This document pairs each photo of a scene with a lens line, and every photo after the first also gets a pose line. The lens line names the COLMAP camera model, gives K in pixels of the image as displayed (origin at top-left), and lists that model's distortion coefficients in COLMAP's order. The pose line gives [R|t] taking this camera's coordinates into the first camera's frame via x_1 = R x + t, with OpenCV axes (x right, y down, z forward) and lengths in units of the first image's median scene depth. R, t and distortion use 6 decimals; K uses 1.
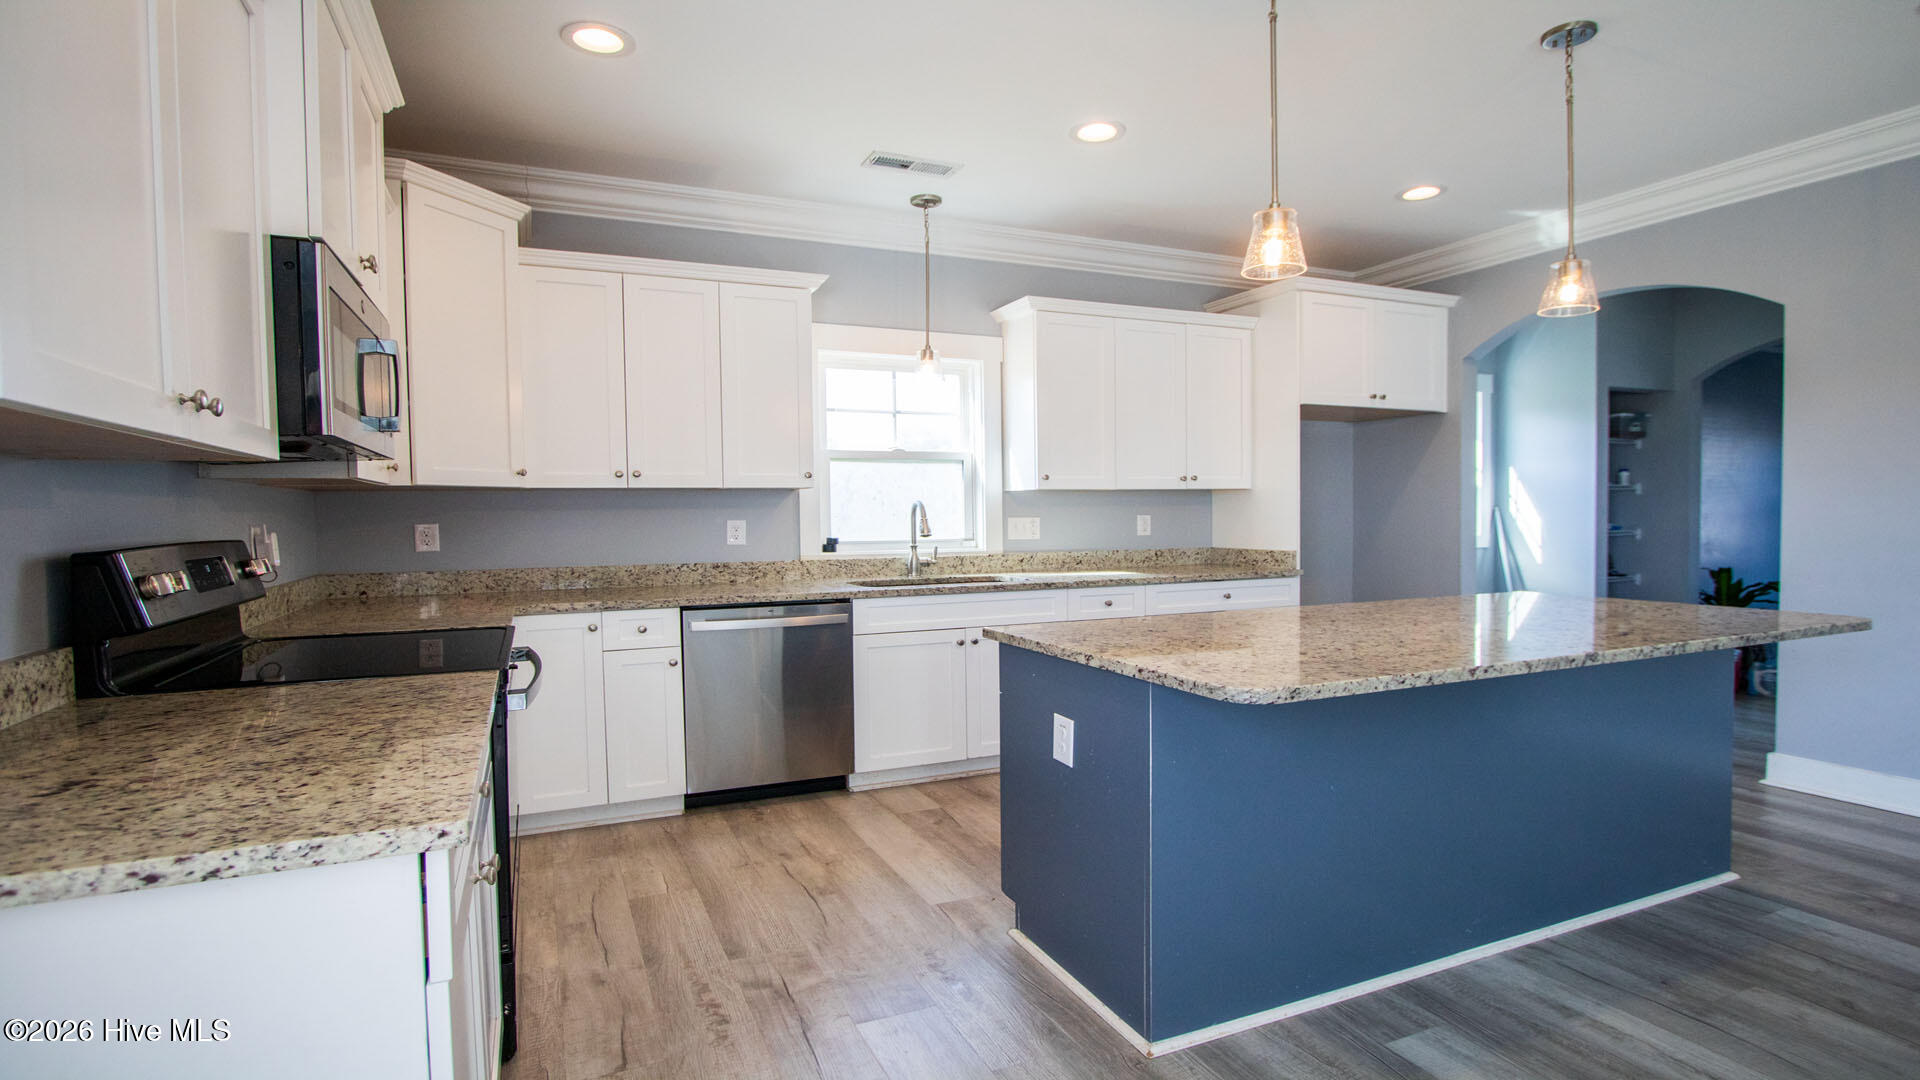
lens RADIAL K [[928.7, 0, 962.4], [0, 928.7, 549.6], [0, 0, 1]] dist [-0.024058, 0.000249]
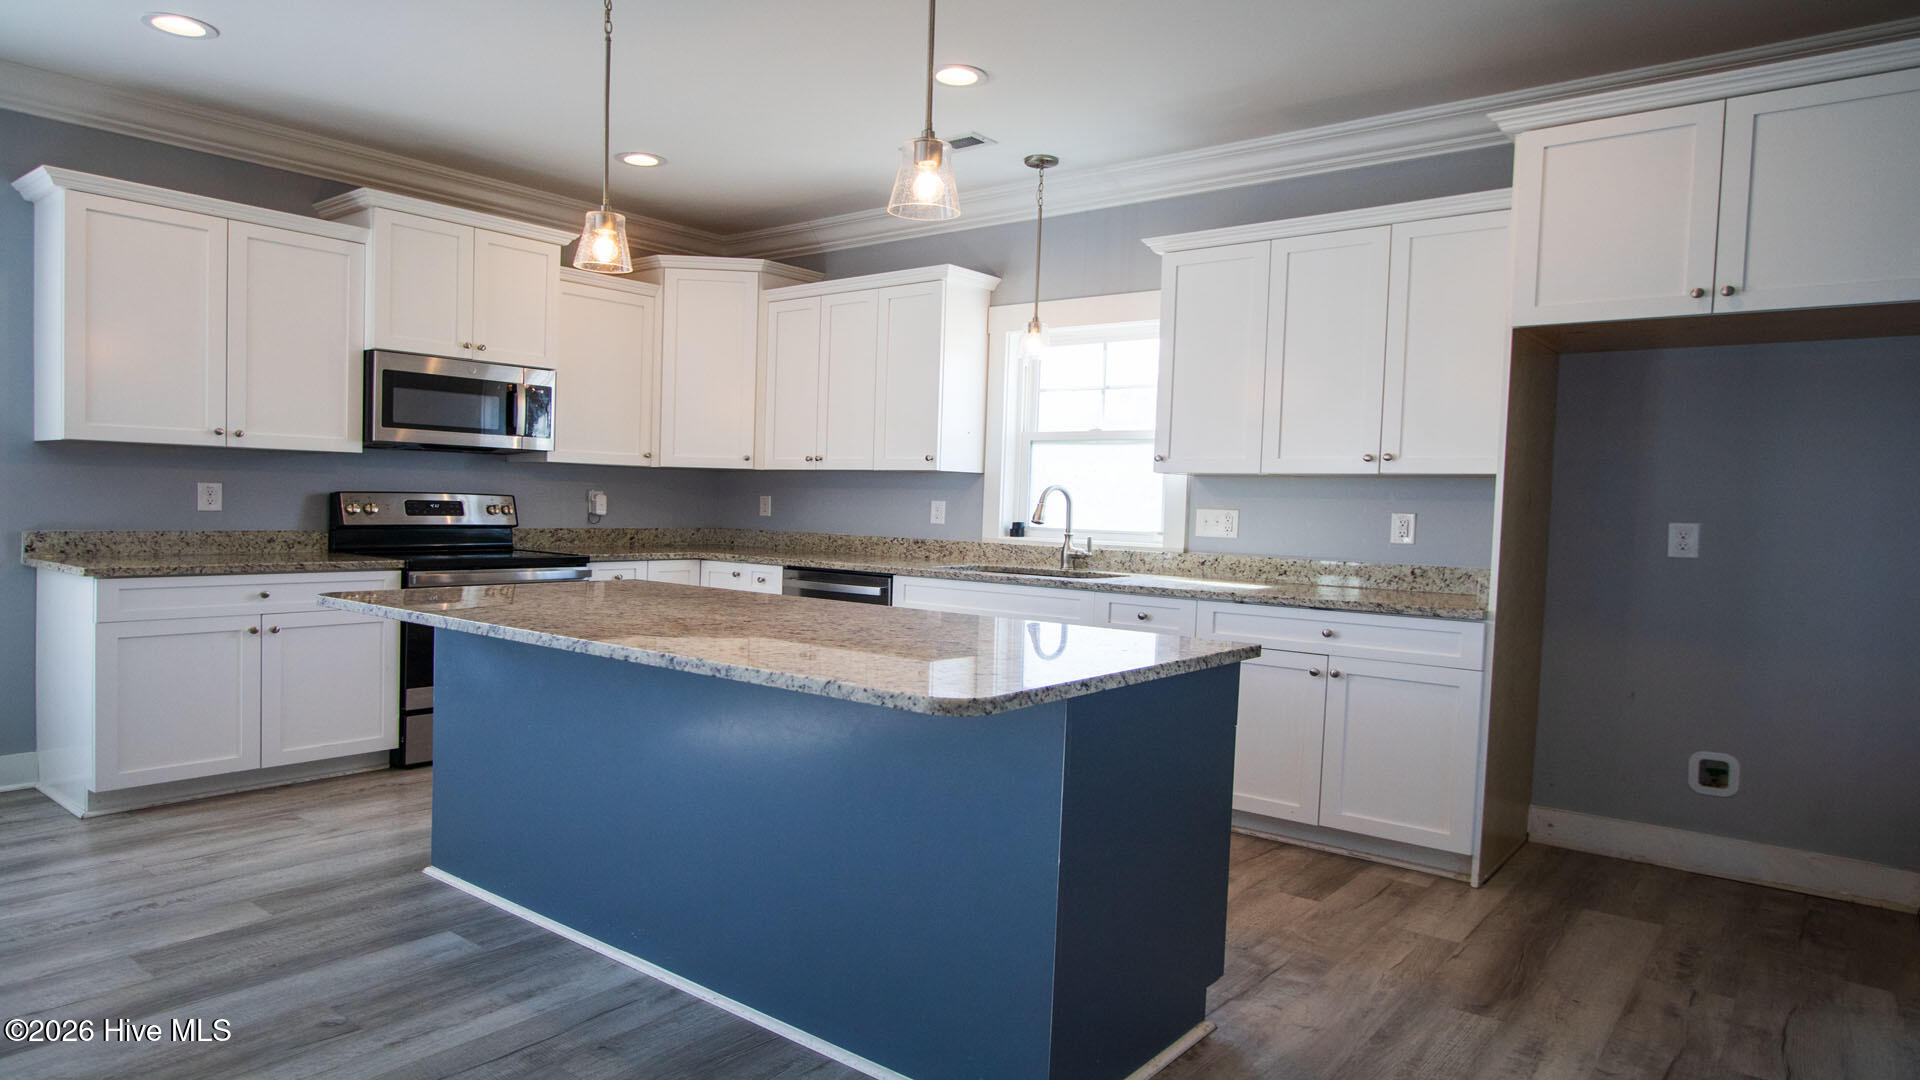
lens RADIAL K [[1157.9, 0, 960.0], [0, 1157.9, 540.0], [0, 0, 1]] dist [0.000415, 0.001023]
pose [[0.462592, 0.052866, -0.884993, 0.969135], [-0.065994, 0.997504, 0.025092, -0.021954], [0.884111, 0.046797, 0.464927, 0.405030]]
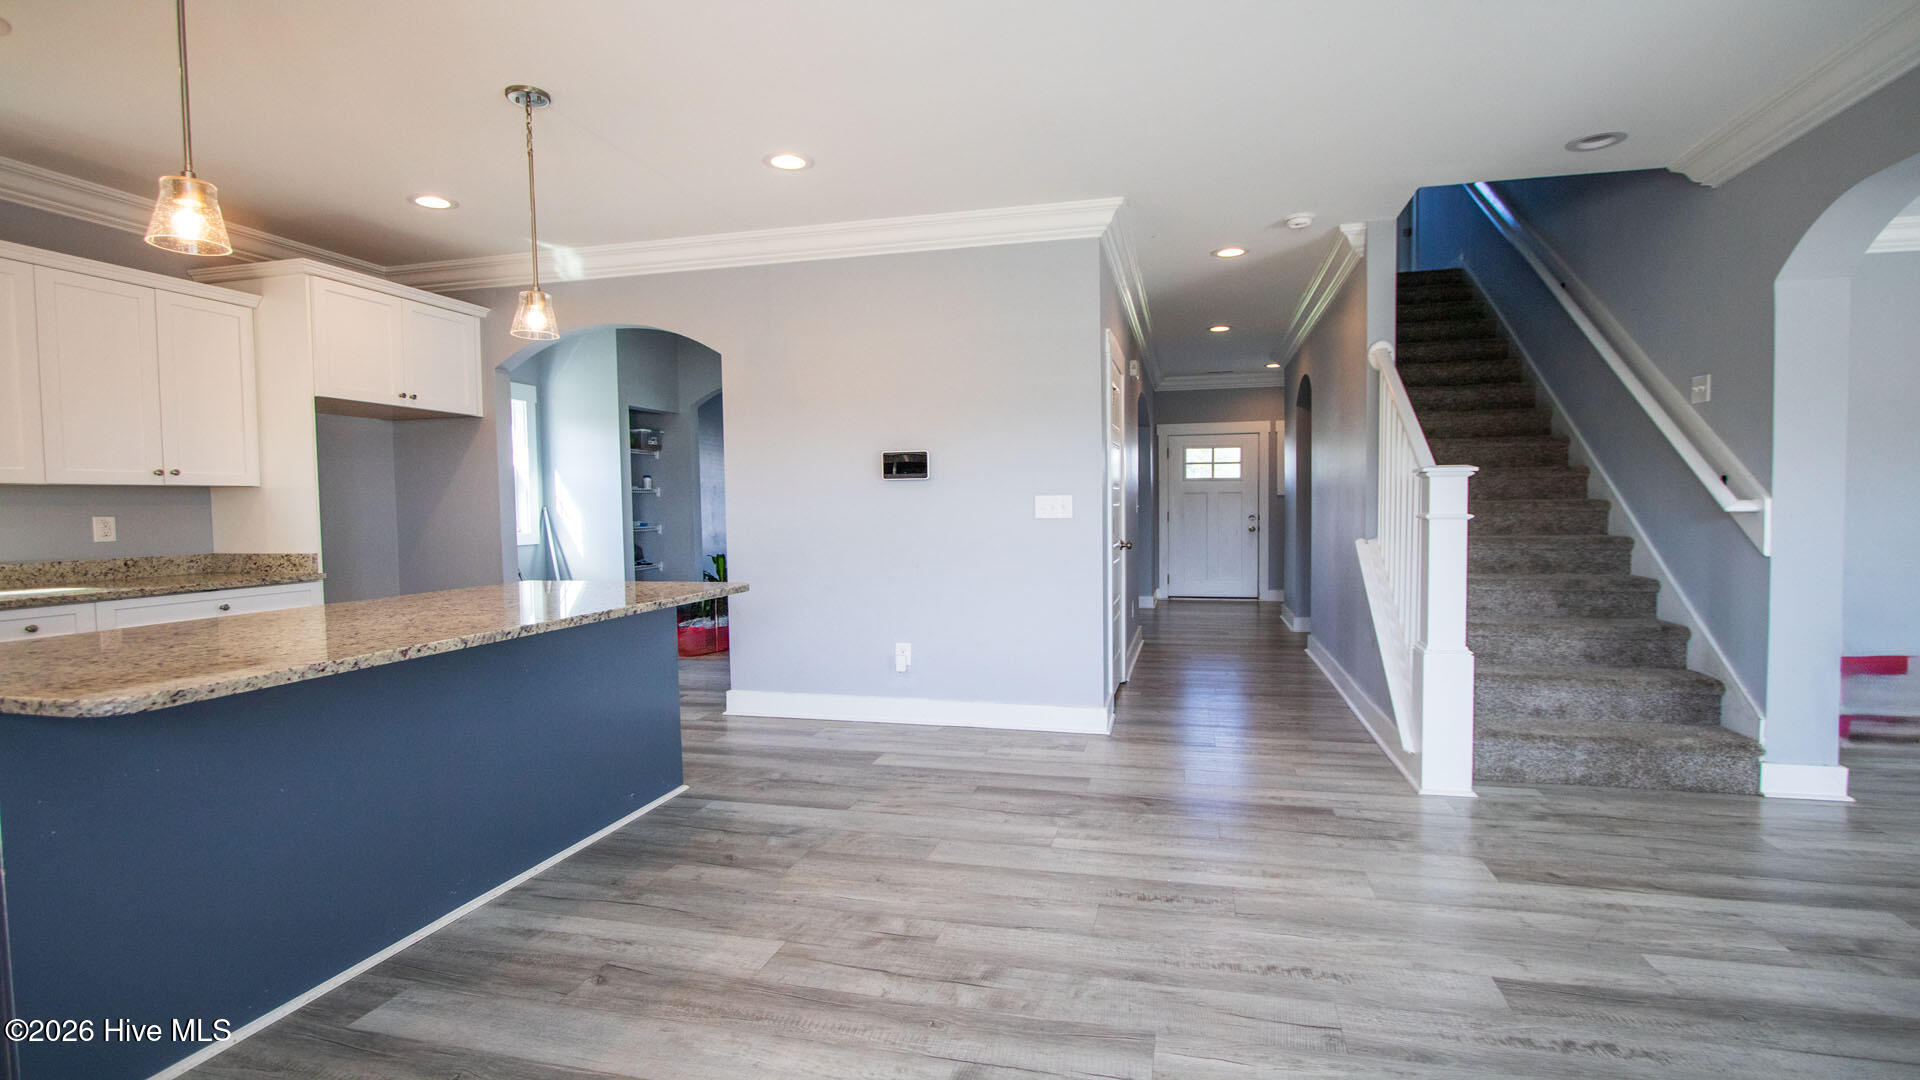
lens RADIAL K [[908.7, 0, 954.8], [0, 908.7, 548.8], [0, 0, 1]] dist [-0.022983, 0.003639]
pose [[0.619479, -0.034350, 0.784261, 0.054582], [0.036553, 0.999221, 0.014893, 0.007747], [-0.784161, 0.019441, 0.620252, -0.076499]]
